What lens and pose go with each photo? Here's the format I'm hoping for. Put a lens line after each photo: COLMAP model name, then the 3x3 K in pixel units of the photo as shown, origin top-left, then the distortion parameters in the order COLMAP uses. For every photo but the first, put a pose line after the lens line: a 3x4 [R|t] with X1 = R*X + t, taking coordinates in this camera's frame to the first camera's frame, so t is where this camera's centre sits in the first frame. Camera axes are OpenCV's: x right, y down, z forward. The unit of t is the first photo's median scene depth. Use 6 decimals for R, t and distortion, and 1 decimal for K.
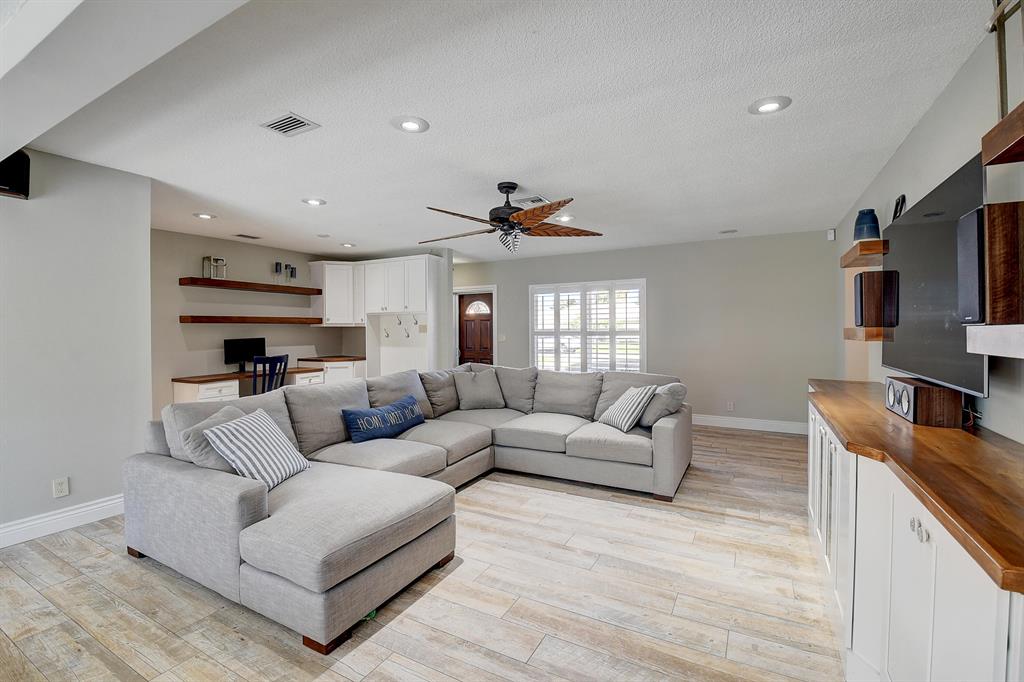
lens RADIAL K [[452.3, 0, 508.1], [0, 452.3, 330.0], [0, 0, 1]] dist [0.013647, -0.023444]
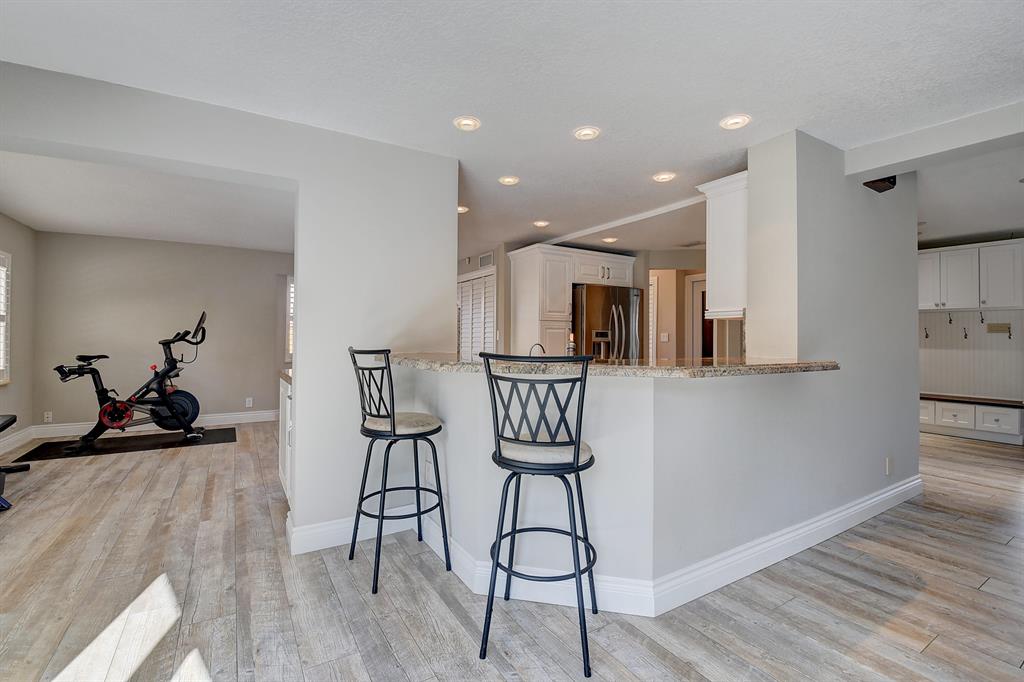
lens RADIAL K [[455.1, 0, 515.2], [0, 455.1, 331.9], [0, 0, 1]] dist [-0.025996, -0.000374]
pose [[0.868352, 0.009968, -0.495848, -0.662802], [-0.017720, 0.999783, -0.010933, 0.035312], [0.495632, 0.018280, 0.868340, -0.184004]]
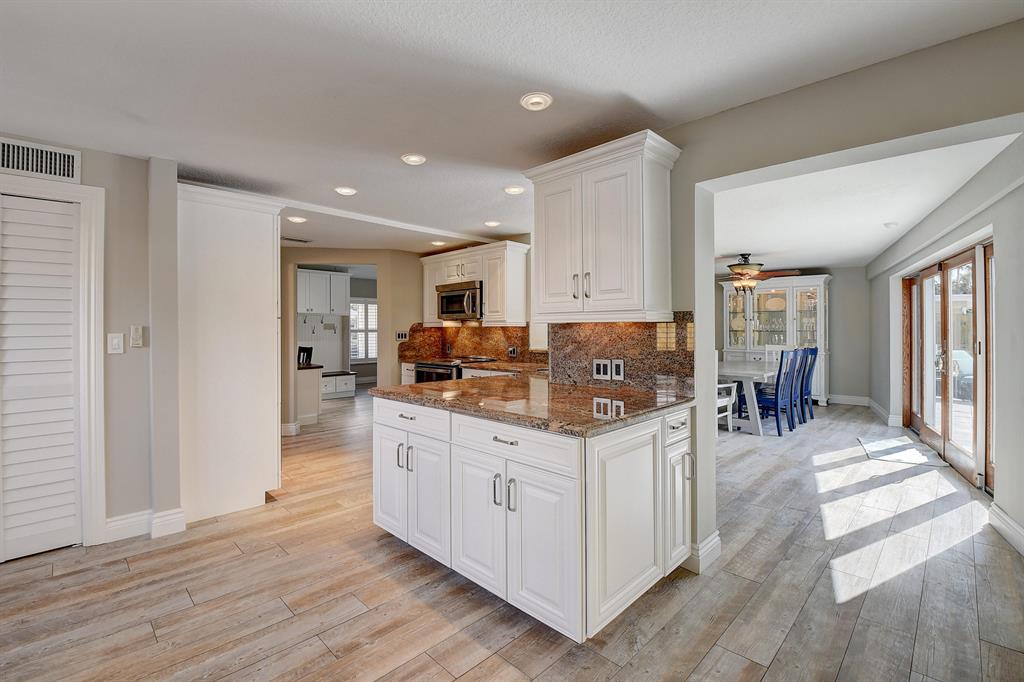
lens RADIAL K [[452.3, 0, 508.1], [0, 452.3, 330.0], [0, 0, 1]] dist [0.013647, -0.023444]
pose [[0.286184, 0.008000, 0.958141, -1.535115], [0.004711, 0.999941, -0.009756, 0.025553], [-0.958163, 0.007306, 0.286130, 0.150141]]
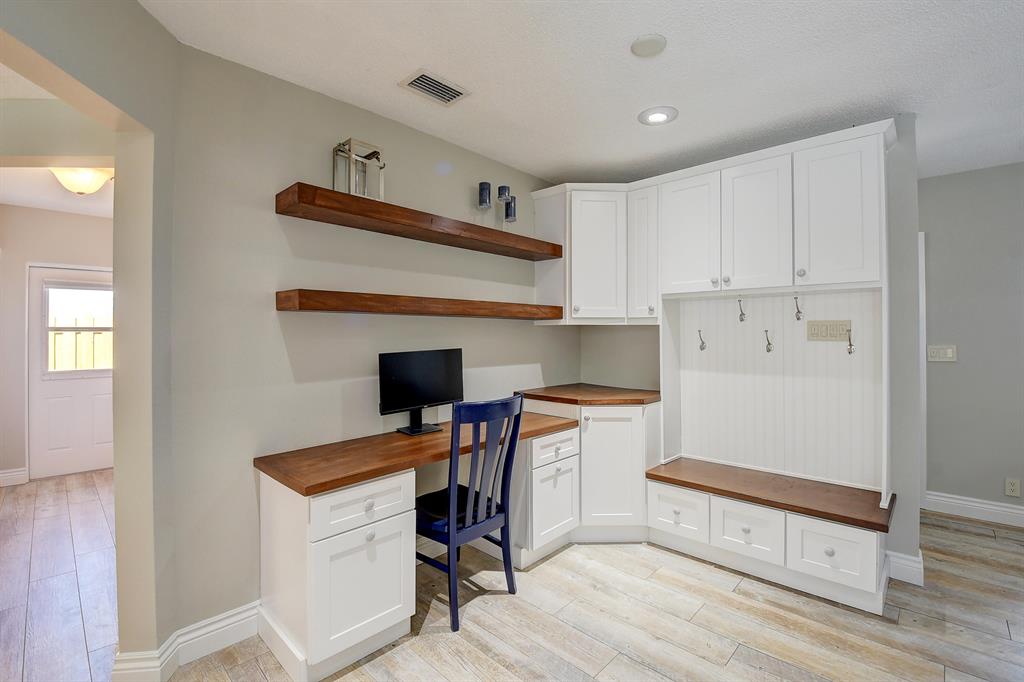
lens RADIAL K [[452.3, 0, 508.1], [0, 452.3, 330.0], [0, 0, 1]] dist [0.013647, -0.023444]
pose [[0.964397, 0.004440, -0.264422, -0.414518], [-0.006790, 0.999945, -0.007971, 0.002569], [0.264372, 0.009483, 0.964374, 0.649353]]
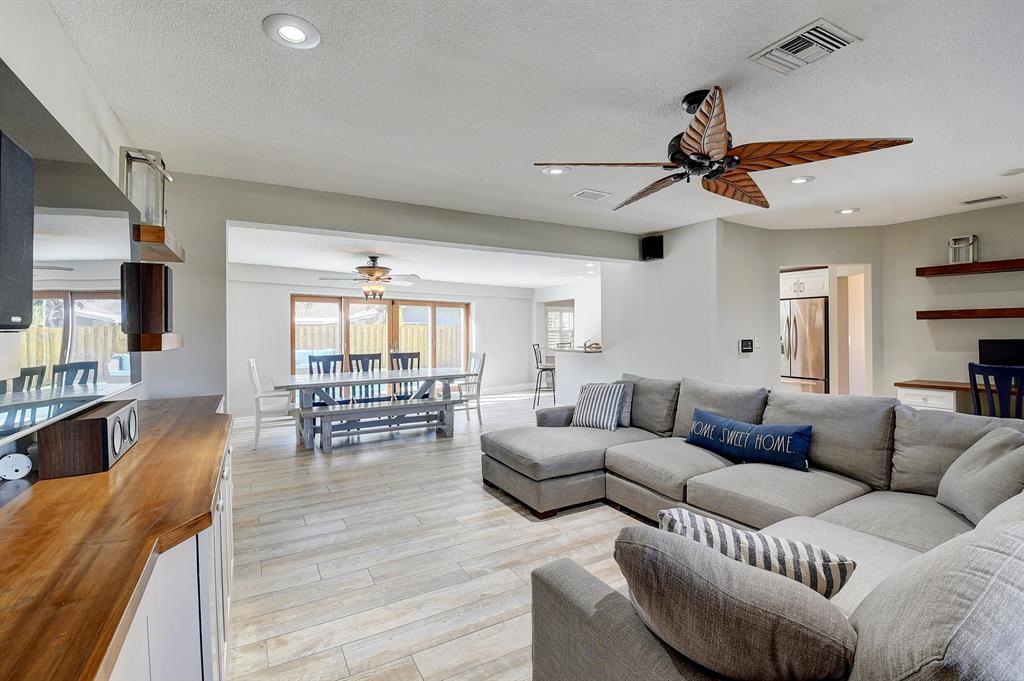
lens RADIAL K [[452.3, 0, 508.1], [0, 452.3, 329.5], [0, 0, 1]] dist [0.013647, -0.023444]
pose [[-0.527449, 0.005562, -0.849568, 0.440848], [0.006736, 0.999975, 0.002365, -0.003135], [0.849560, -0.004476, -0.527473, 0.727825]]
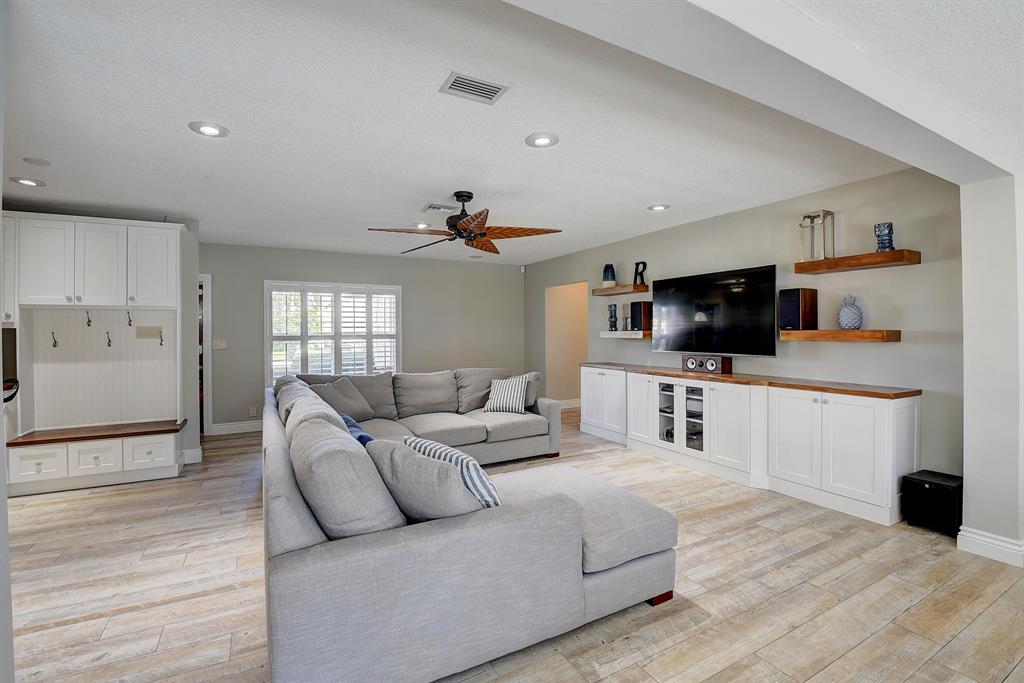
lens RADIAL K [[452.3, 0, 508.1], [0, 452.3, 330.5], [0, 0, 1]] dist [0.013647, -0.023444]
pose [[0.543202, 0.005361, 0.839585, -0.542425], [0.003808, 0.999954, -0.008849, 0.003342], [-0.839593, 0.008004, 0.543156, 0.229014]]
